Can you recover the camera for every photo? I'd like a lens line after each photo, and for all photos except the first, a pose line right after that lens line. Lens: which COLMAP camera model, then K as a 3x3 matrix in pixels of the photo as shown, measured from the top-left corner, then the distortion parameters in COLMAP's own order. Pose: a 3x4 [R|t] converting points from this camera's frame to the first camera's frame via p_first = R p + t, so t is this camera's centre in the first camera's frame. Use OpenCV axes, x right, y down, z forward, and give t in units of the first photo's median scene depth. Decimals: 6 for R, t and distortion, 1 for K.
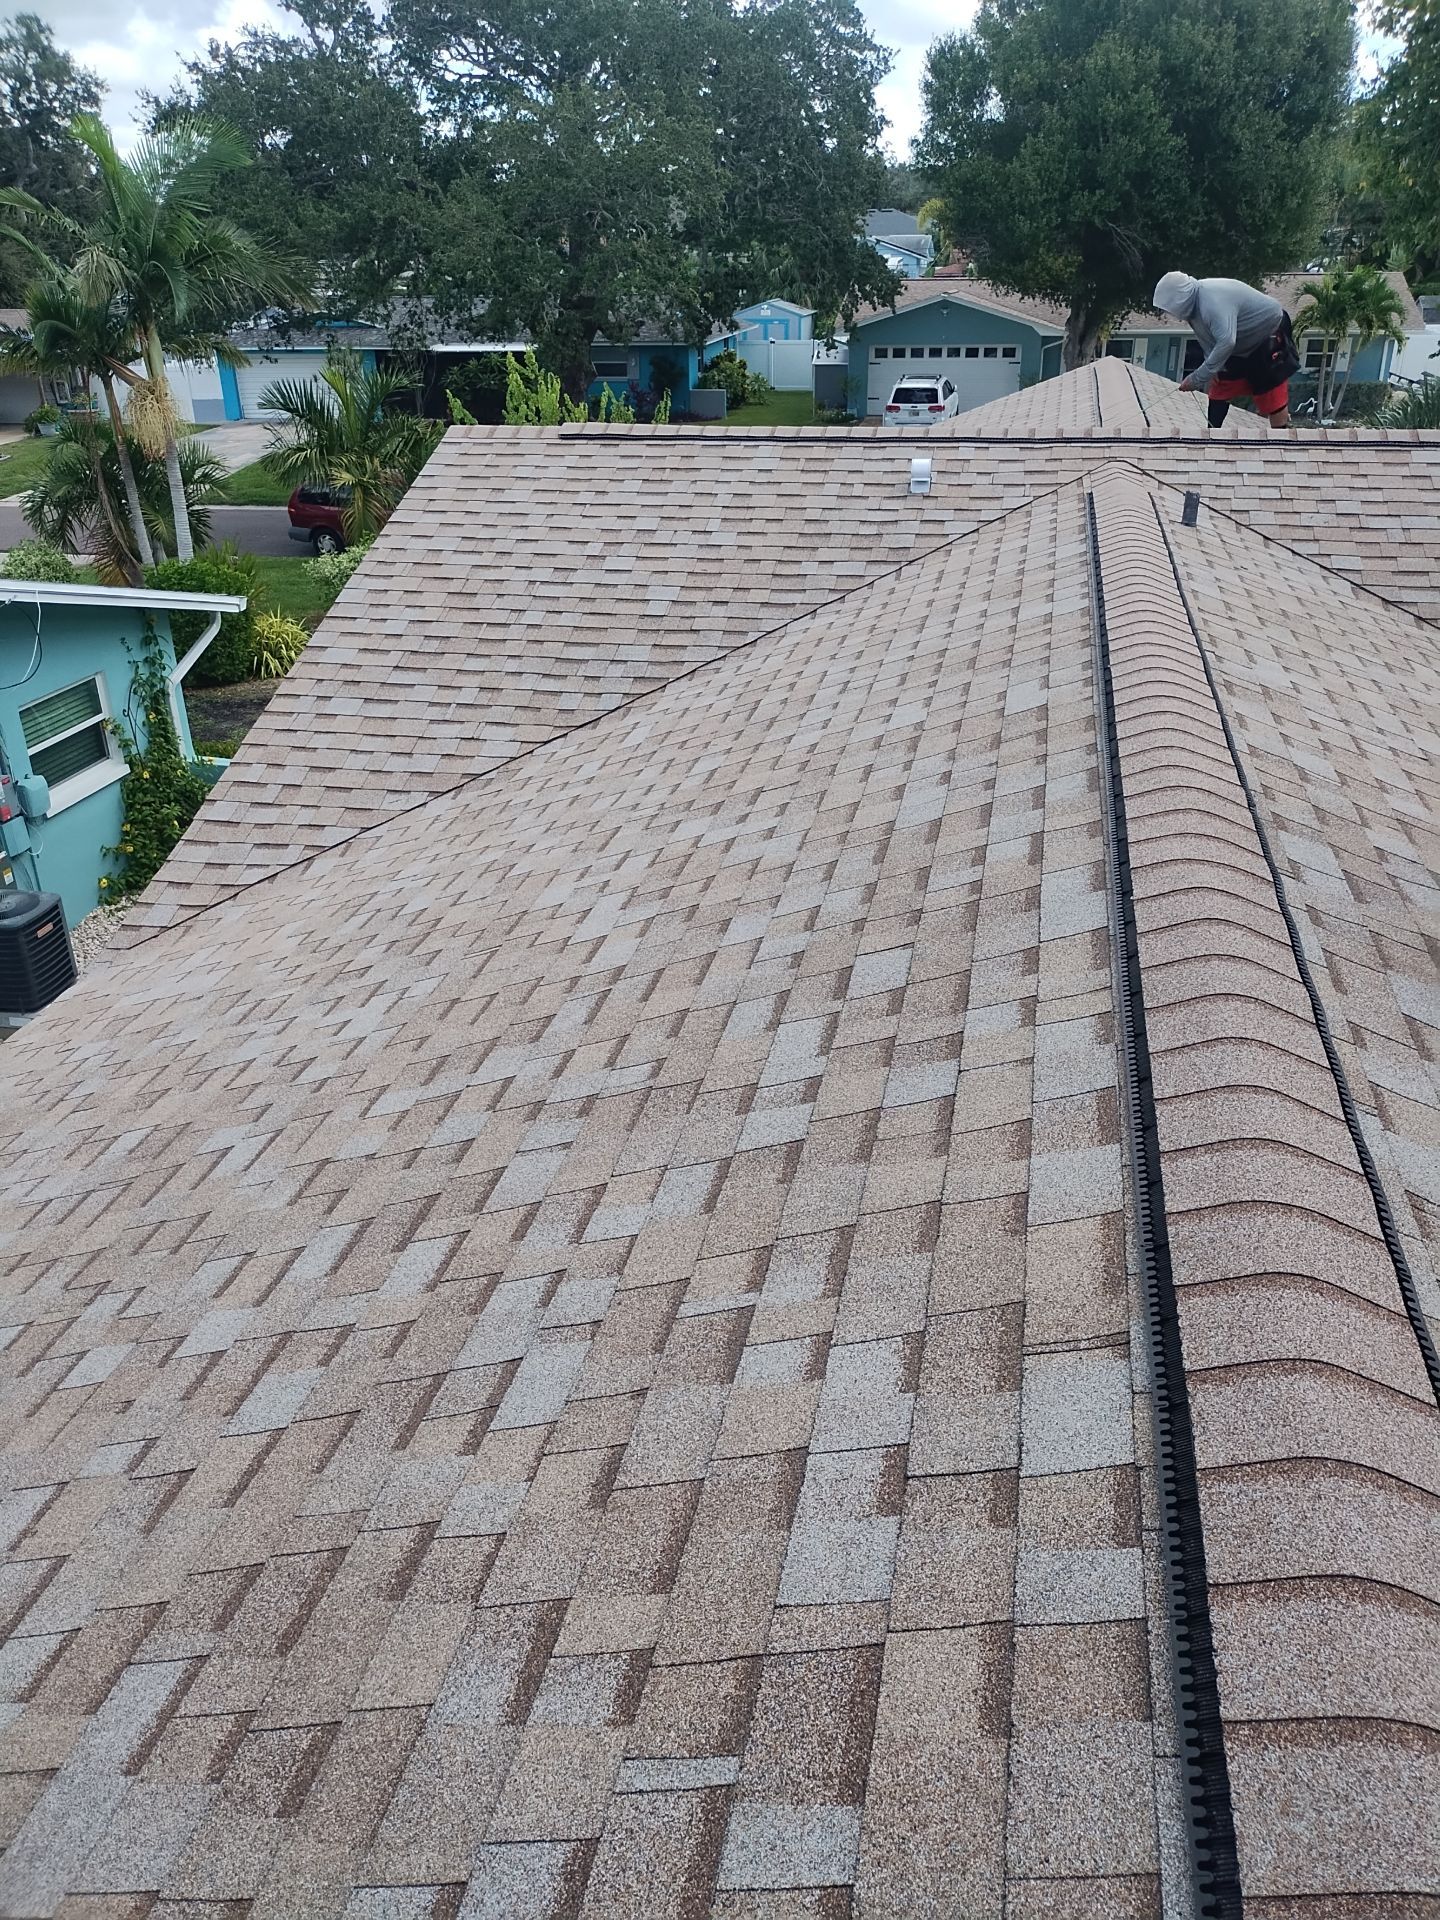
lens RADIAL K [[1440.1, 0, 720.6], [0, 1440.1, 942.8], [0, 0, 1]] dist [0.080575, -0.106081]
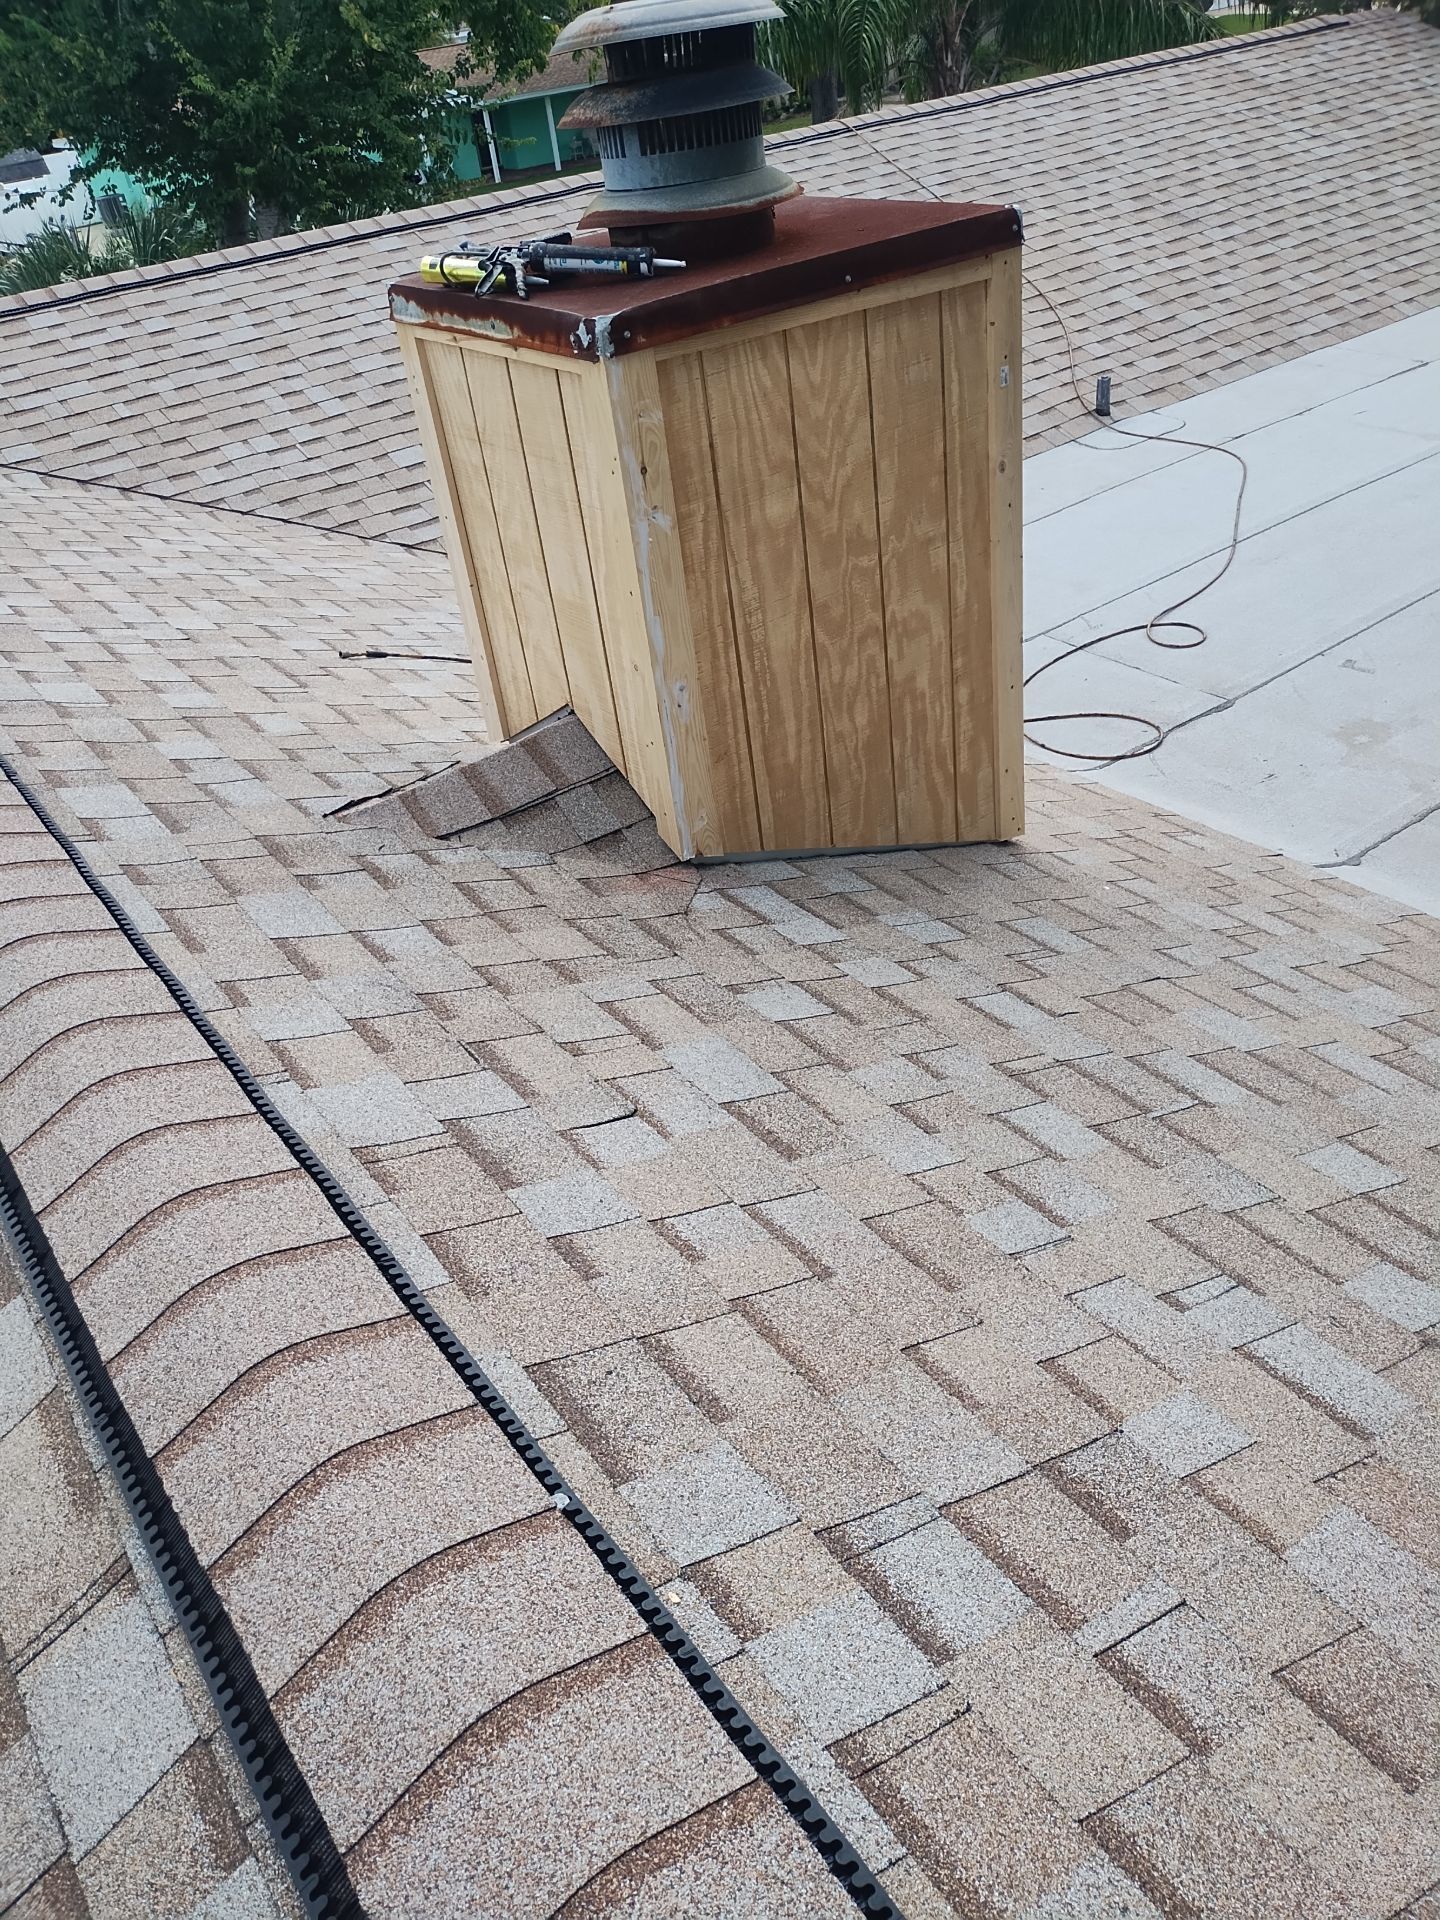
lens RADIAL K [[1440.1, 0, 720.6], [0, 1440.1, 942.8], [0, 0, 1]] dist [0.080575, -0.106081]
pose [[0.667756, -0.474251, 0.573749, 0.155895], [0.430264, 0.874878, 0.222397, -0.030160], [-0.607433, 0.098357, 0.788258, 0.152710]]
